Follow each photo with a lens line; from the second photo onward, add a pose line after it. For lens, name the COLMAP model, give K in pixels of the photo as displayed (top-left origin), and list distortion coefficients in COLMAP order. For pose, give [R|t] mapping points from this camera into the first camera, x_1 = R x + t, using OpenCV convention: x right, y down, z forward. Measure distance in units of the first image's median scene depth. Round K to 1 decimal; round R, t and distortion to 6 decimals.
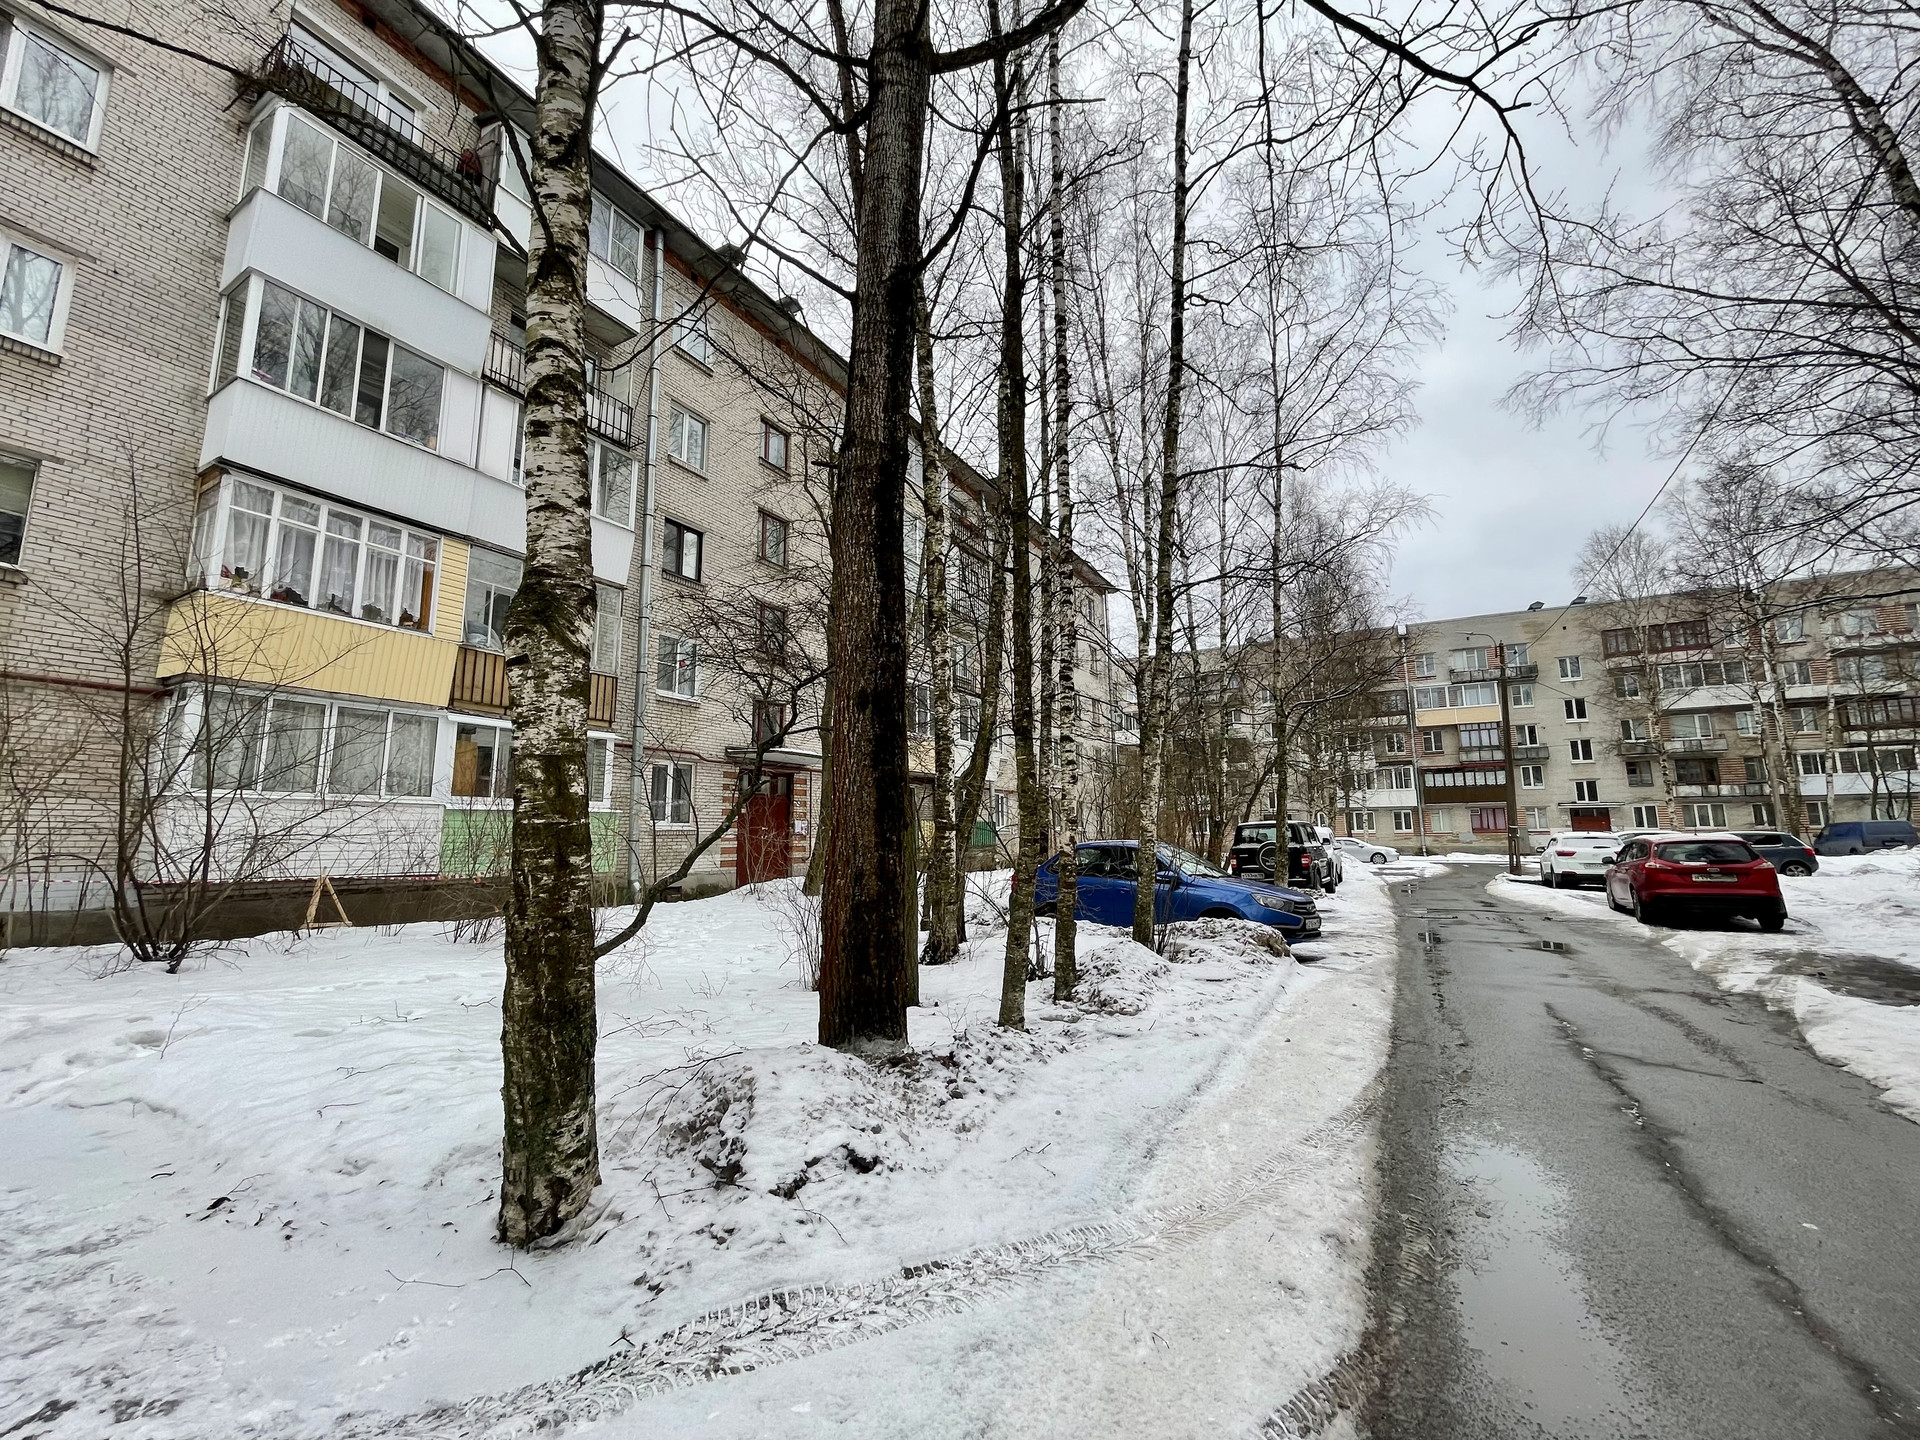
lens RADIAL K [[769.6, 0, 954.5], [0, 769.6, 714.4], [0, 0, 1]] dist [-0.000675, -0.004284]
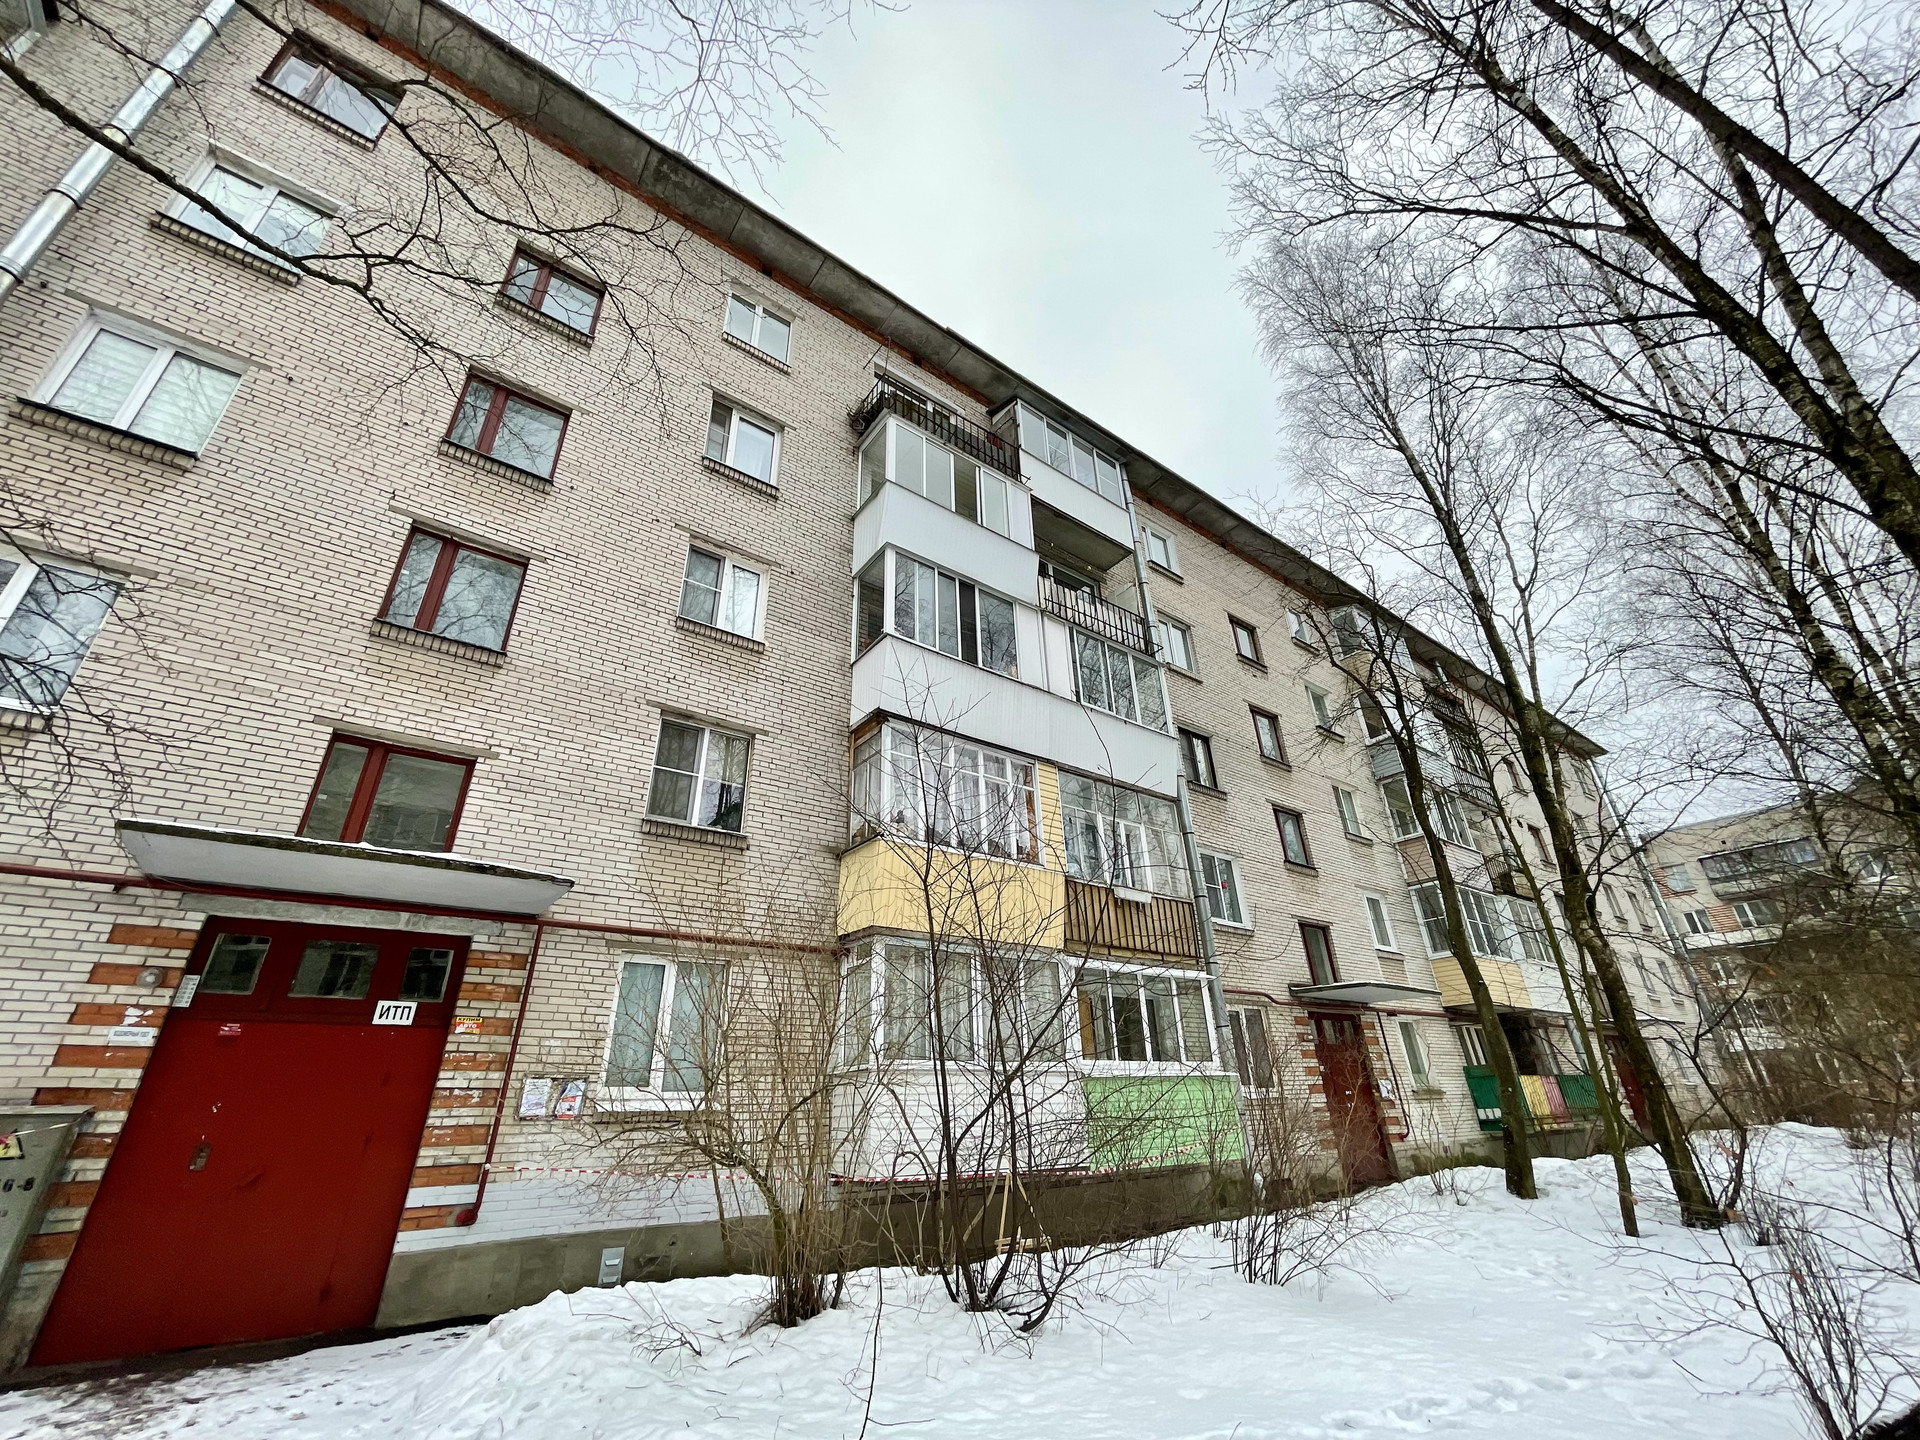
lens RADIAL K [[769.6, 0, 954.5], [0, 769.6, 714.4], [0, 0, 1]] dist [-0.000675, -0.004284]
pose [[0.900800, -0.202303, -0.384231, -0.378015], [0.077531, 0.945557, -0.316085, 0.004459], [0.427258, 0.254940, 0.867443, 0.121032]]
